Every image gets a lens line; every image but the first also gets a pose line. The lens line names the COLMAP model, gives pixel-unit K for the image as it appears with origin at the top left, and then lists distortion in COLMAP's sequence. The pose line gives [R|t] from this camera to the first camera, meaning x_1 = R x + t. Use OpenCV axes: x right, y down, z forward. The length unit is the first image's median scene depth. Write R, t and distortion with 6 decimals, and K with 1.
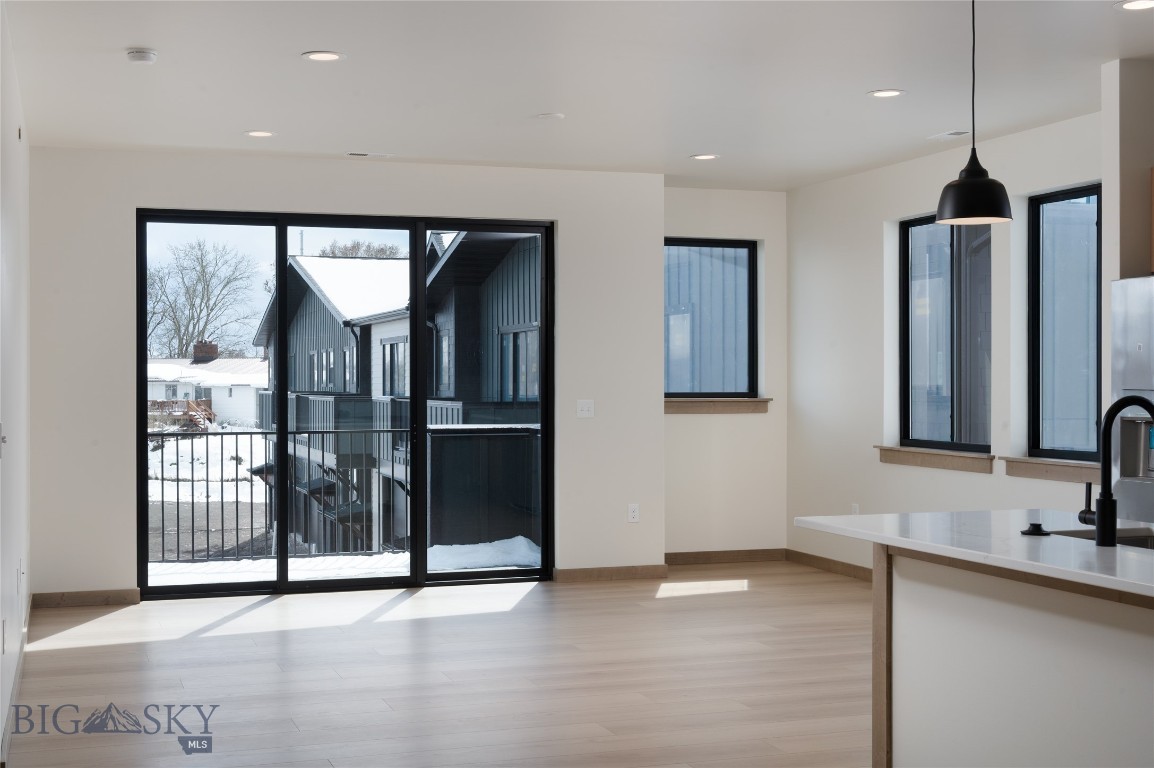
lens RADIAL K [[1482.2, 0, 560.3], [0, 1482.2, 376.9], [0, 0, 1]] dist [-0.010367, 0.000000]
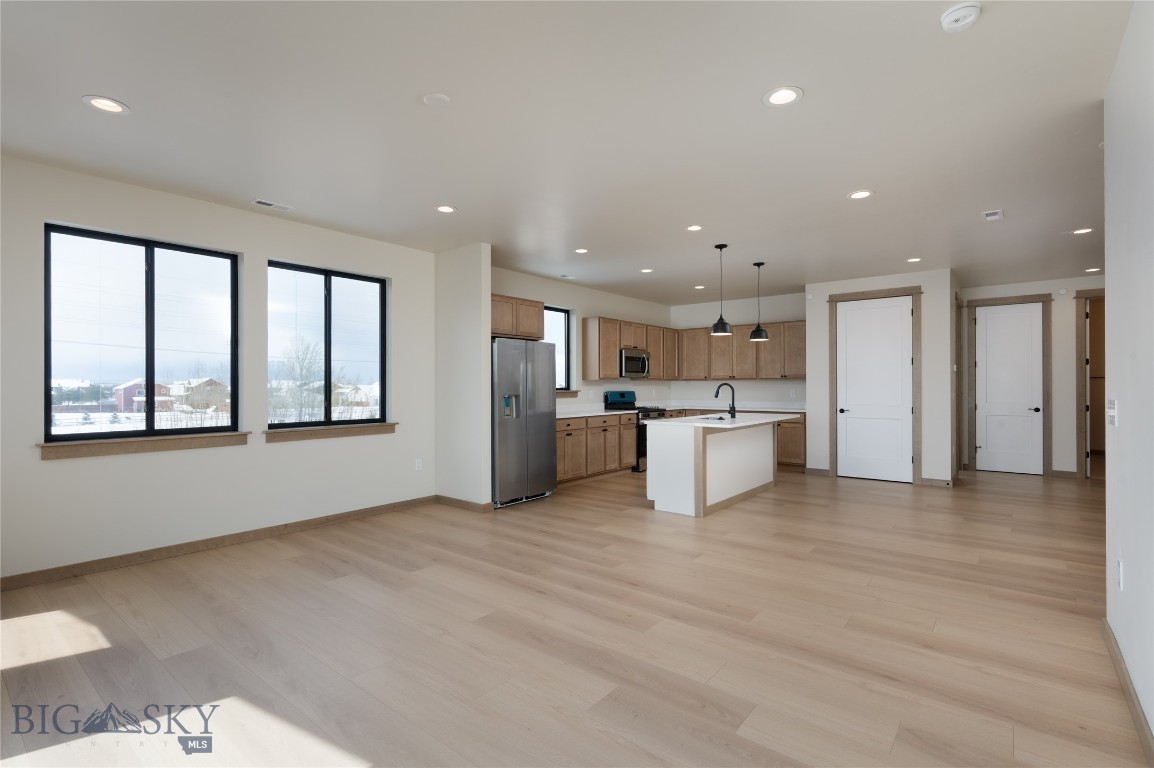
lens RADIAL K [[536.3, 0, 578.3], [0, 536.3, 383.2], [0, 0, 1]] dist [-0.002758, 0.000066]
pose [[-0.535507, 0.007840, 0.844495, -0.280540], [0.003315, 0.999969, -0.007181, 0.009434], [-0.844524, -0.001046, -0.535516, 0.887891]]
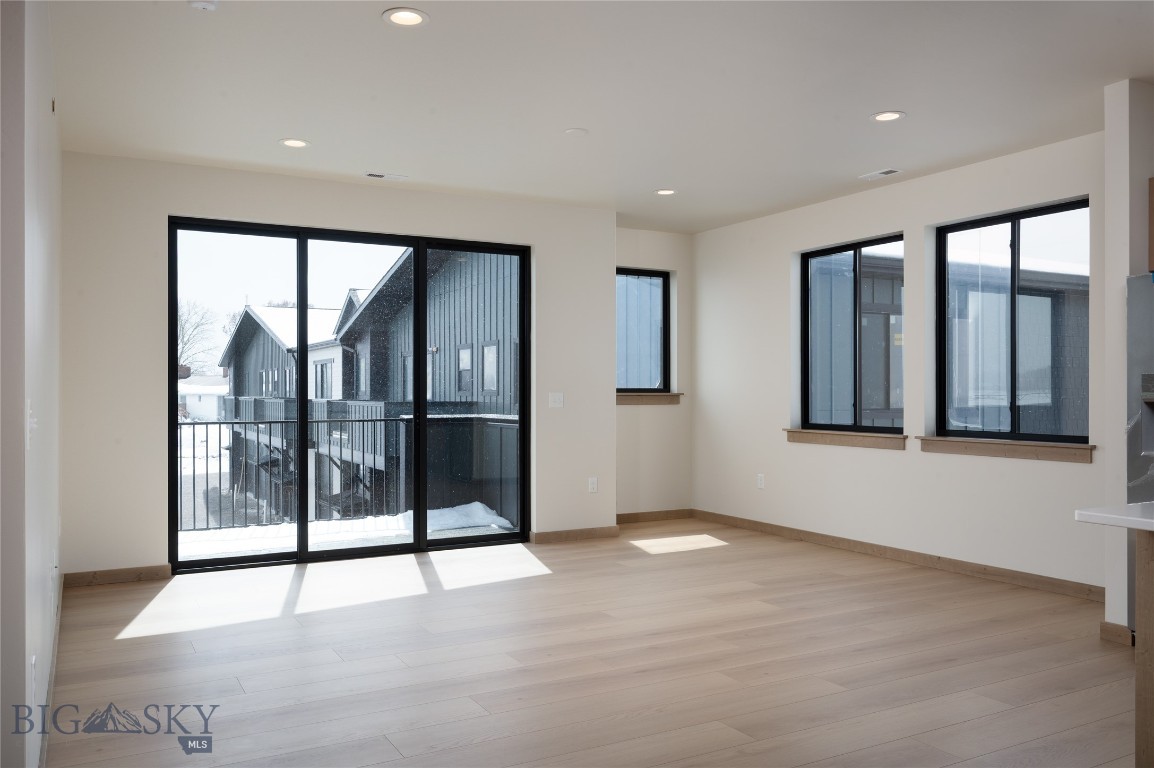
lens RADIAL K [[904.9, 0, 582.9], [0, 904.9, 386.2], [0, 0, 1]] dist [-0.001293, -0.002341]
pose [[0.982954, 0.002013, 0.183839, -0.100297], [-0.001256, 0.999990, -0.004236, 0.013431], [-0.183846, 0.003933, 0.982947, 0.267832]]
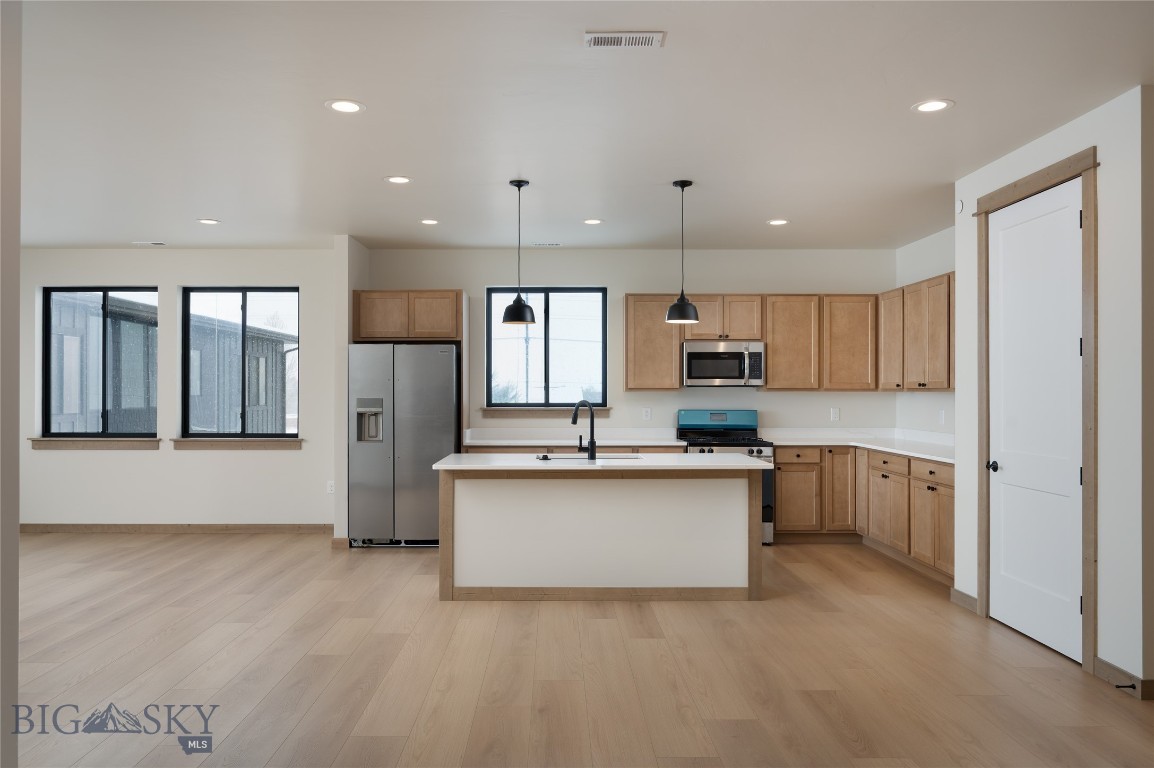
lens RADIAL K [[818.1, 0, 566.8], [0, 818.1, 390.0], [0, 0, 1]] dist [-0.016693, 0.004654]
pose [[0.304953, 0.004260, 0.952358, -0.391574], [-0.002292, 0.999990, -0.003739, 0.000296], [-0.952365, -0.001042, 0.304960, 0.248104]]
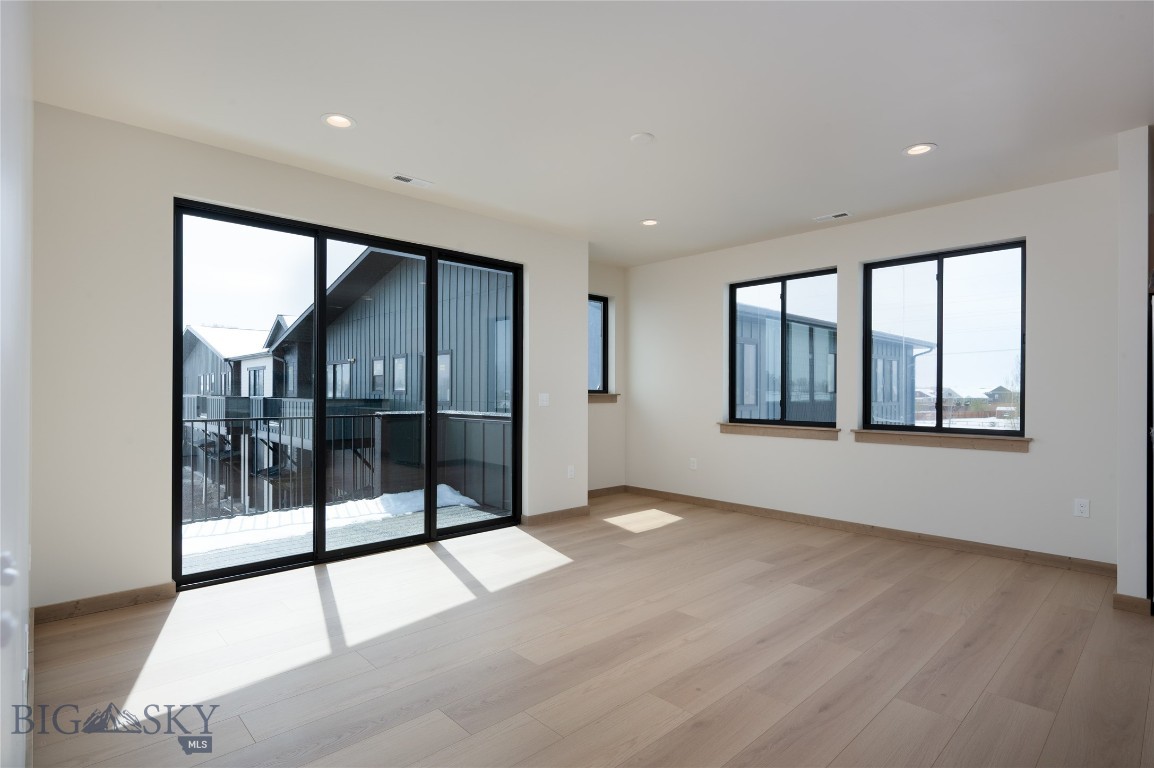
lens RADIAL K [[578.6, 0, 580.8], [0, 578.6, 388.2], [0, 0, 1]] dist [-0.002511, -0.002231]
pose [[0.906911, 0.009557, 0.421214, -0.186131], [-0.007440, 0.999950, -0.006670, 0.014389], [-0.421256, 0.002915, 0.906937, 0.495884]]
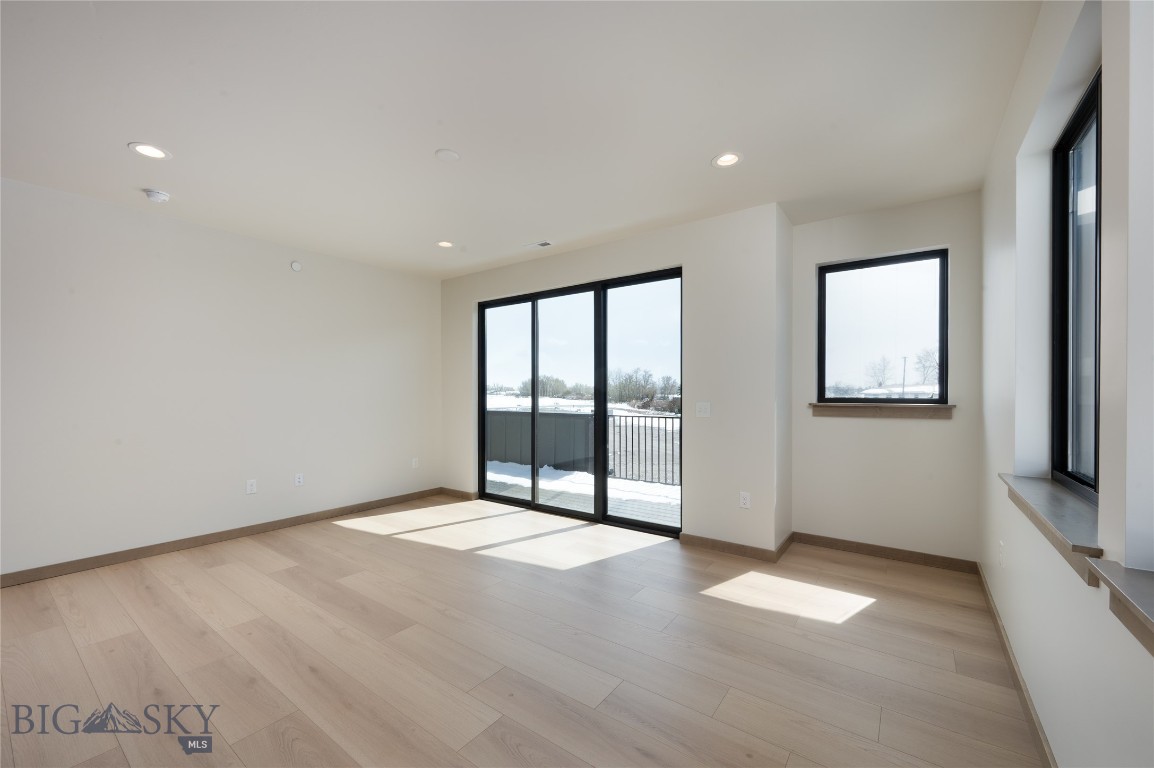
lens RADIAL K [[474.9, 0, 589.1], [0, 474.9, 374.3], [0, 0, 1]] dist [-0.001265, 0.000215]
pose [[0.573115, -0.019710, -0.819238, 0.291242], [-0.001663, 0.999681, -0.025214, 0.002744], [0.819473, 0.015813, 0.572899, 0.699785]]
